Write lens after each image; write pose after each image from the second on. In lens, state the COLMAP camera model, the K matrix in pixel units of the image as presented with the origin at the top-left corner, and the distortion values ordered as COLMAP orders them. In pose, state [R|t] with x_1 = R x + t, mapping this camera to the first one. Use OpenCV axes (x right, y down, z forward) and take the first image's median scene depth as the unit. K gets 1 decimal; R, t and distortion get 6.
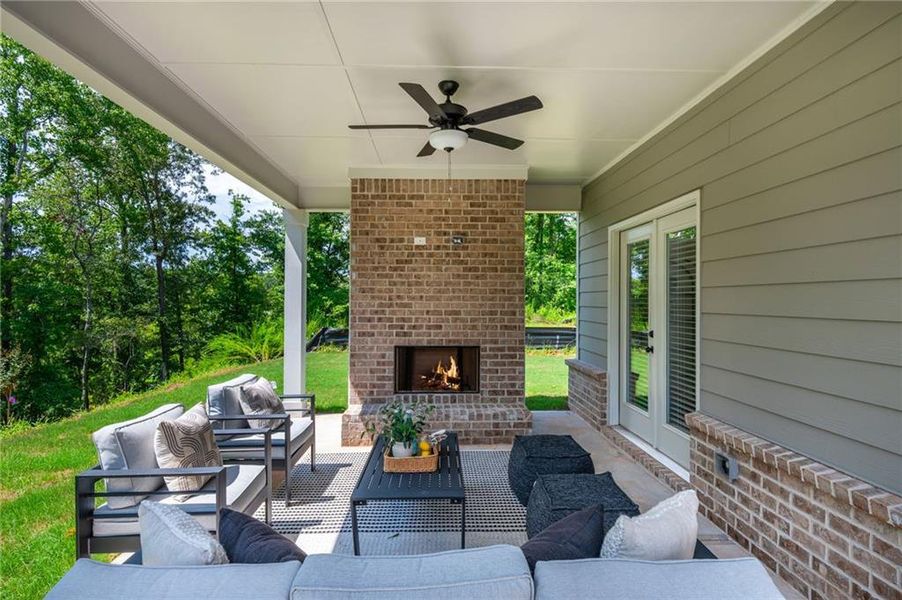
lens RADIAL K [[458.3, 0, 447.4], [0, 458.3, 293.8], [0, 0, 1]] dist [-0.001271, -0.000997]
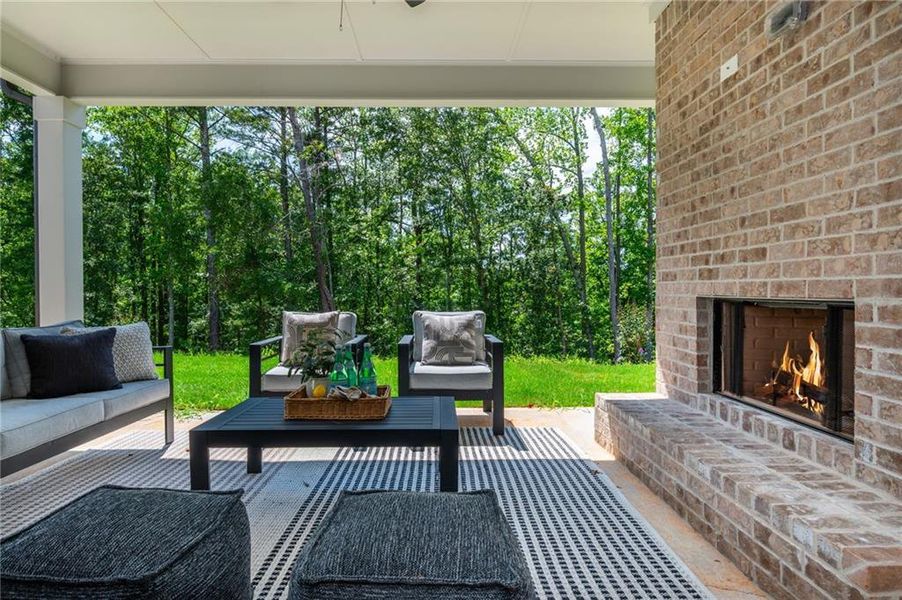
lens RADIAL K [[458.3, 0, 447.4], [0, 458.3, 293.8], [0, 0, 1]] dist [-0.001271, -0.000997]
pose [[-0.012932, 0.002309, -0.999914, 0.399166], [0.009113, 0.999956, 0.002192, 0.105508], [0.999875, -0.009084, -0.012953, 0.722304]]
